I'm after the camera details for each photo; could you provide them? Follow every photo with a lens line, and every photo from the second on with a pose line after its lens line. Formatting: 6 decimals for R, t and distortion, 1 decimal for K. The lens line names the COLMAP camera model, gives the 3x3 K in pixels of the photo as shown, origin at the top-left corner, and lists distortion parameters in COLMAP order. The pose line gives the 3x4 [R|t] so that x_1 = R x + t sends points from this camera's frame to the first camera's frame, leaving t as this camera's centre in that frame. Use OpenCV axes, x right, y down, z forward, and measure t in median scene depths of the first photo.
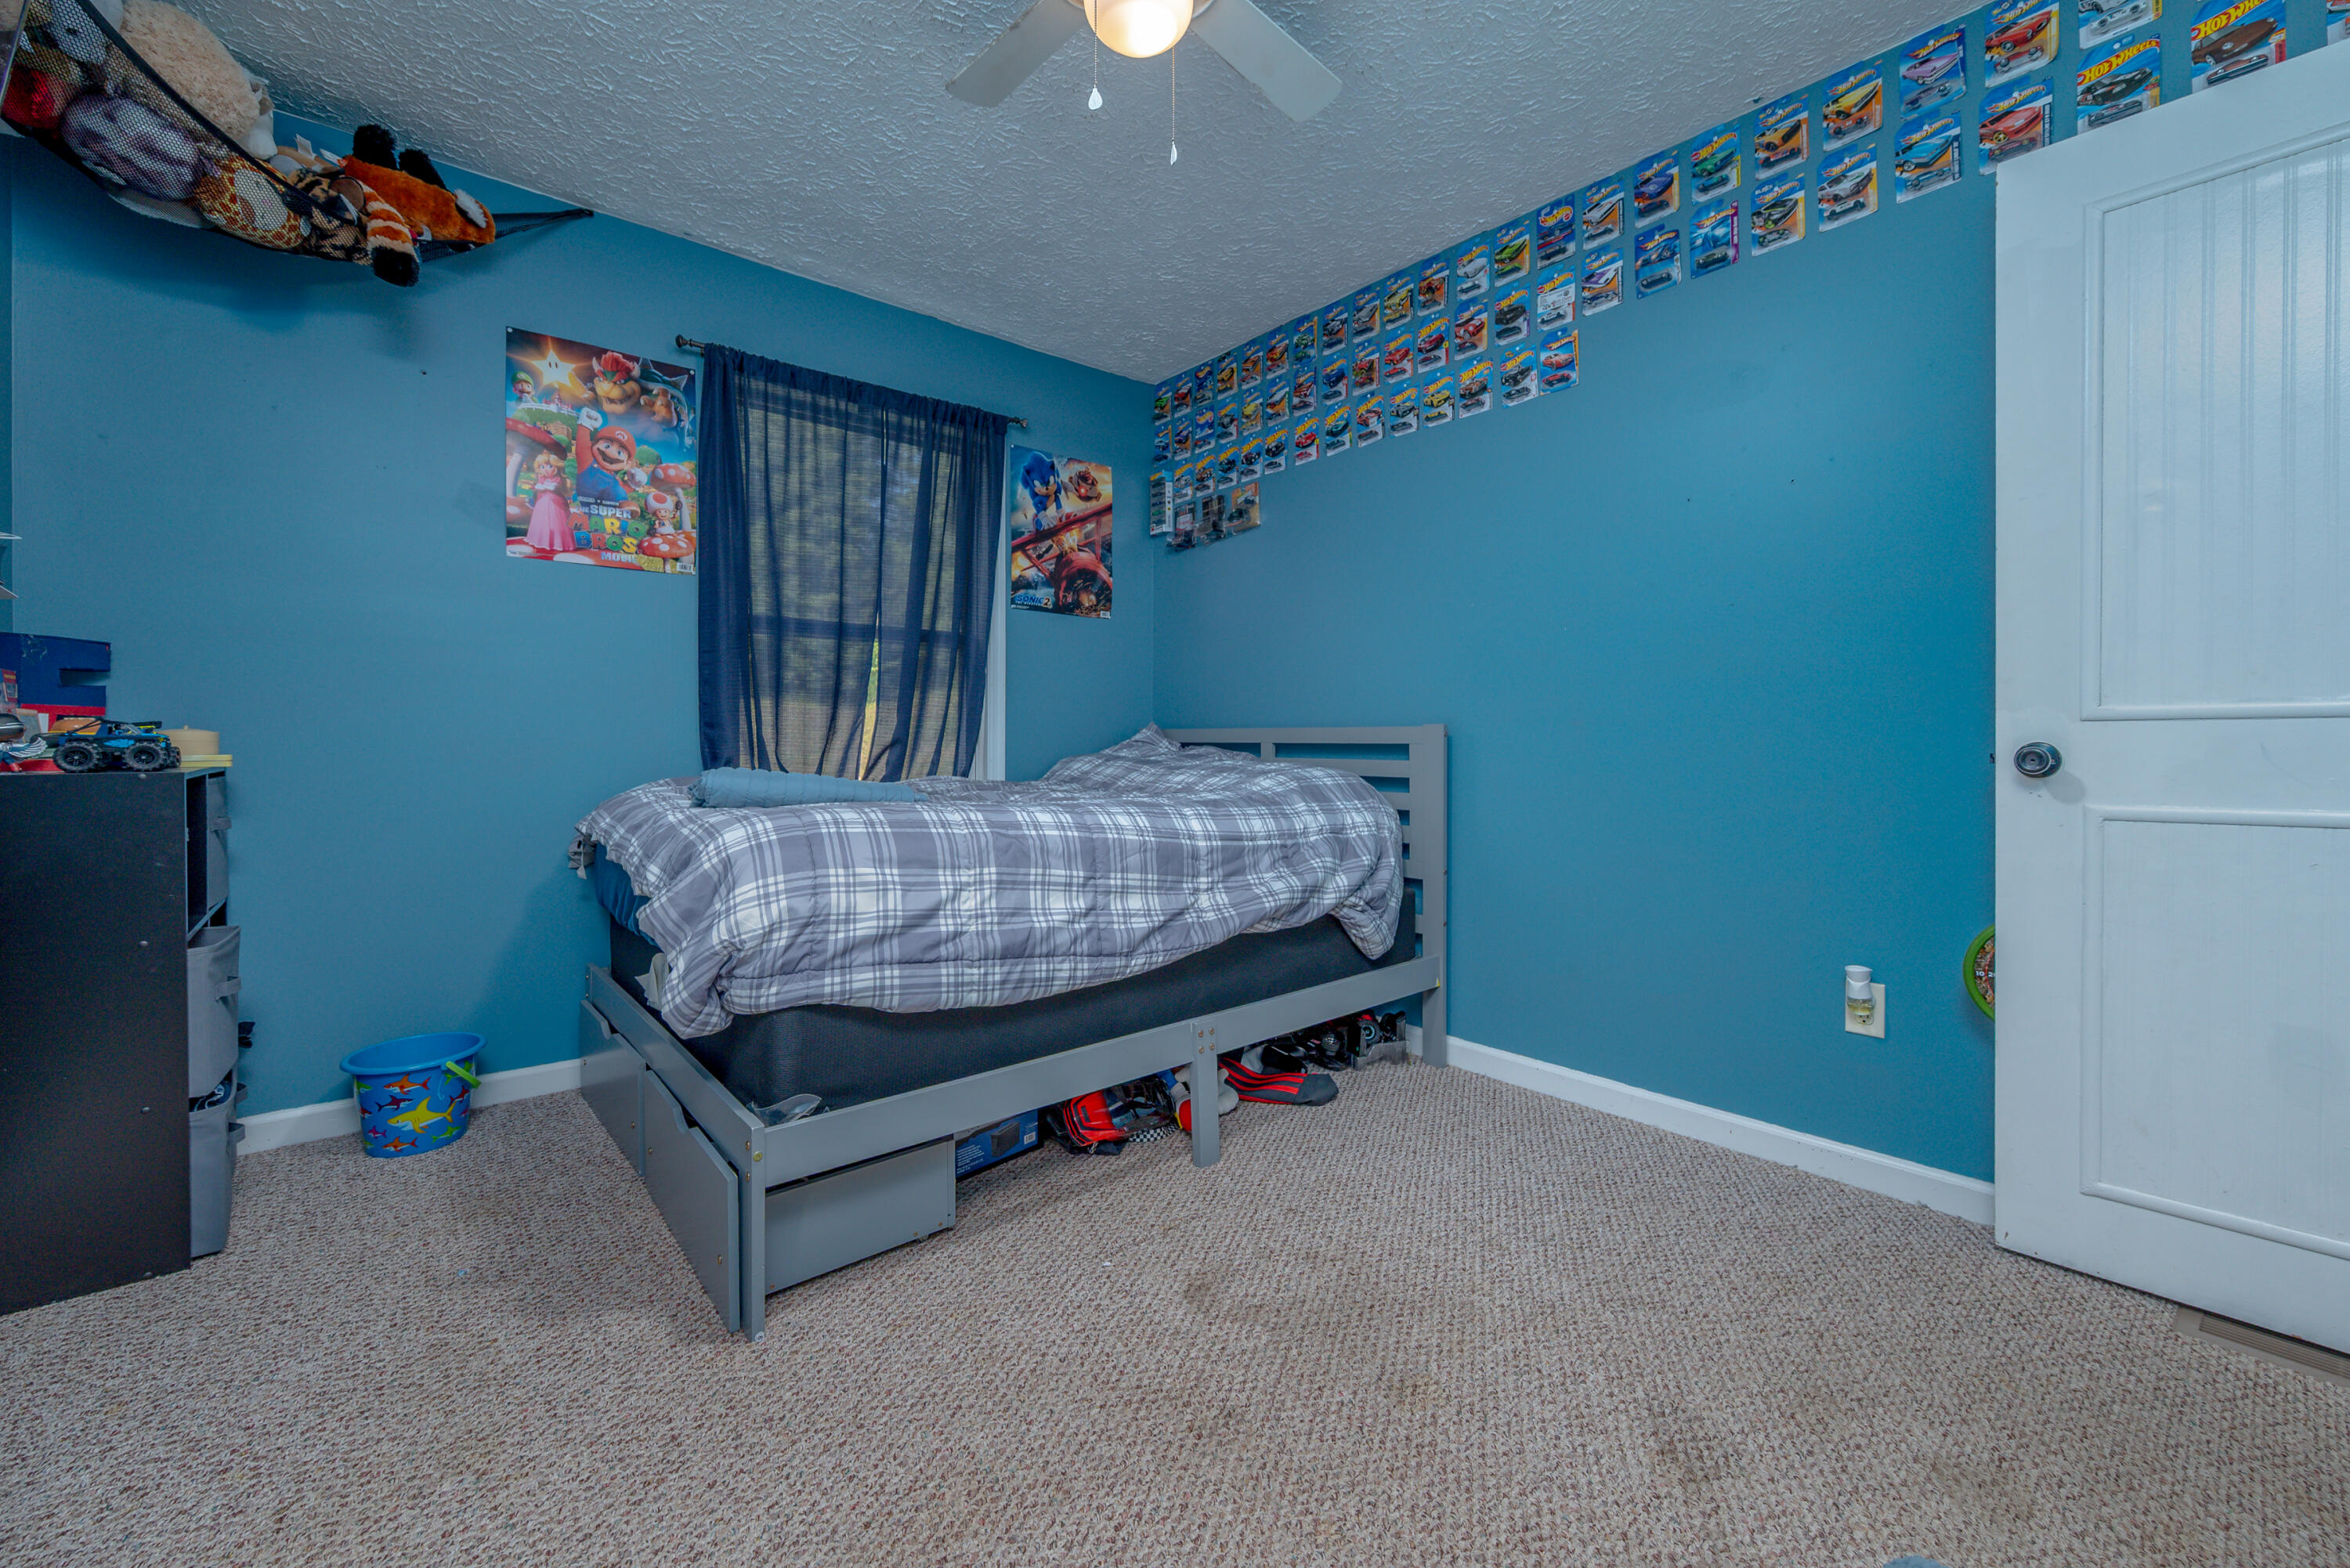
lens RADIAL K [[927.3, 0, 1175.7], [0, 927.3, 750.0], [0, 0, 1]] dist [-0.001071, -0.000077]
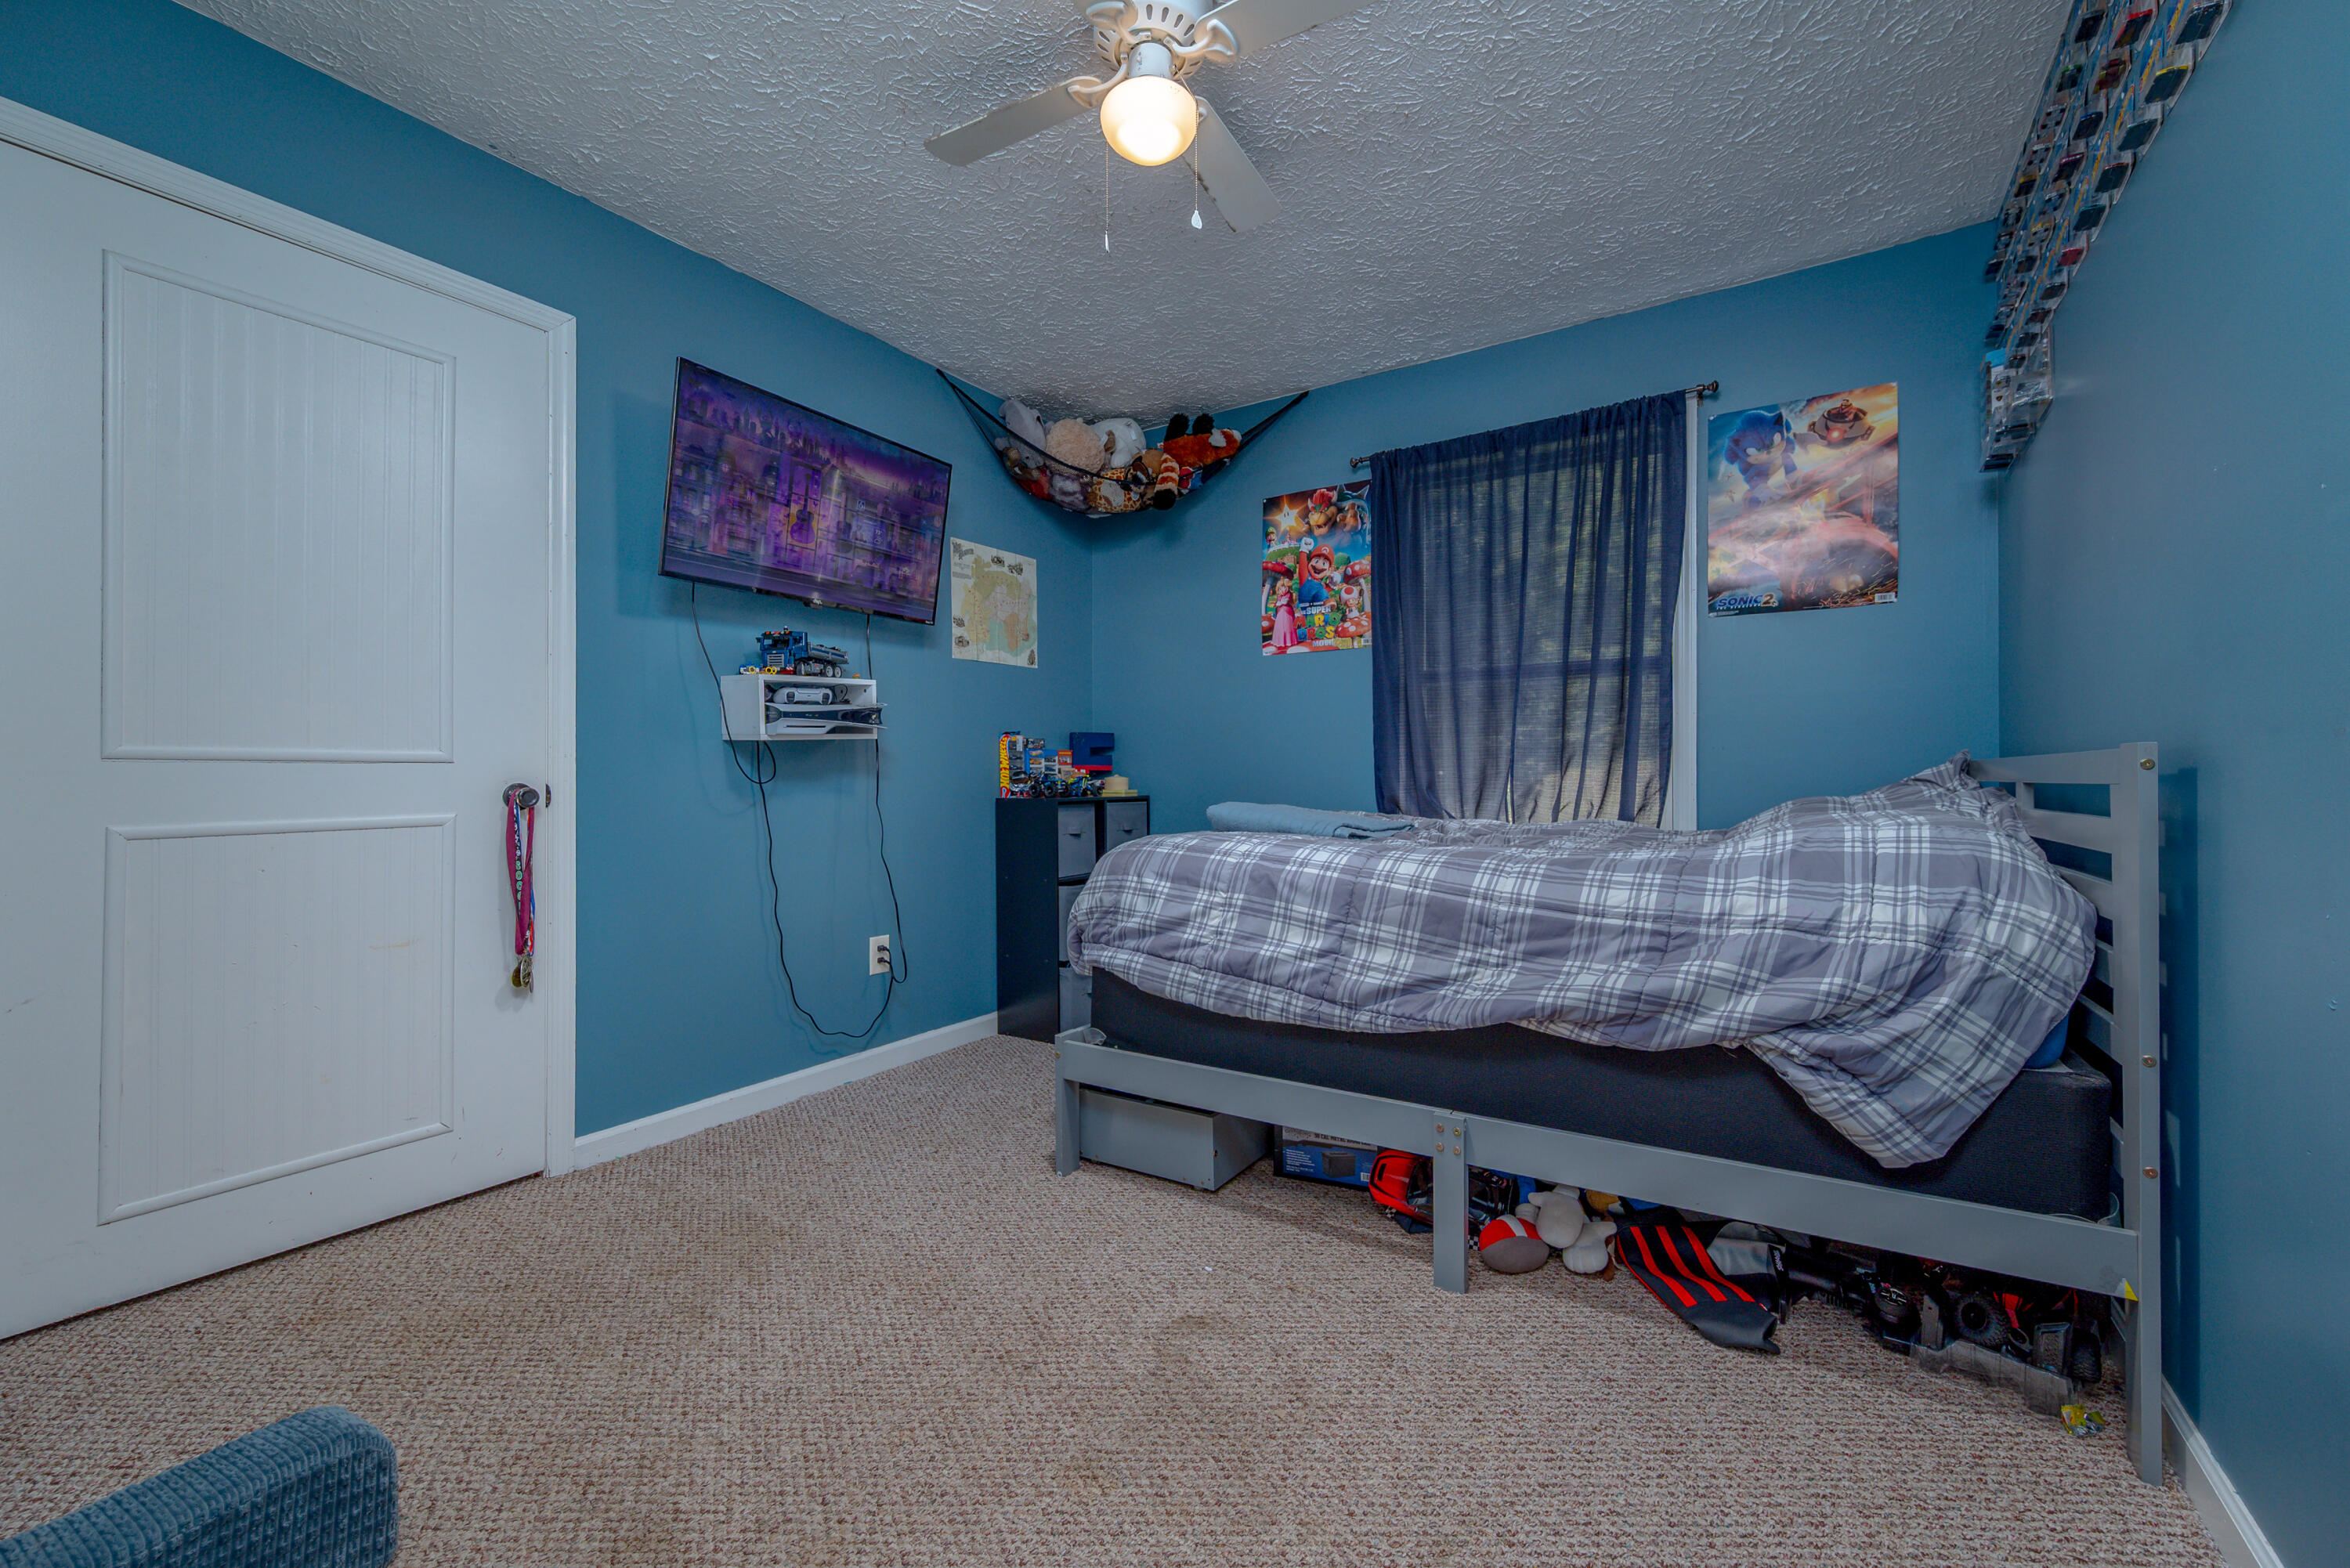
lens RADIAL K [[927.3, 0, 1181.1], [0, 927.3, 781.5], [0, 0, 1]] dist [-0.001071, -0.000077]
pose [[0.306724, -0.001579, -0.951797, 0.657955], [-0.005201, 0.999981, -0.003335, -0.005260], [0.951784, 0.005973, 0.306710, 0.445052]]
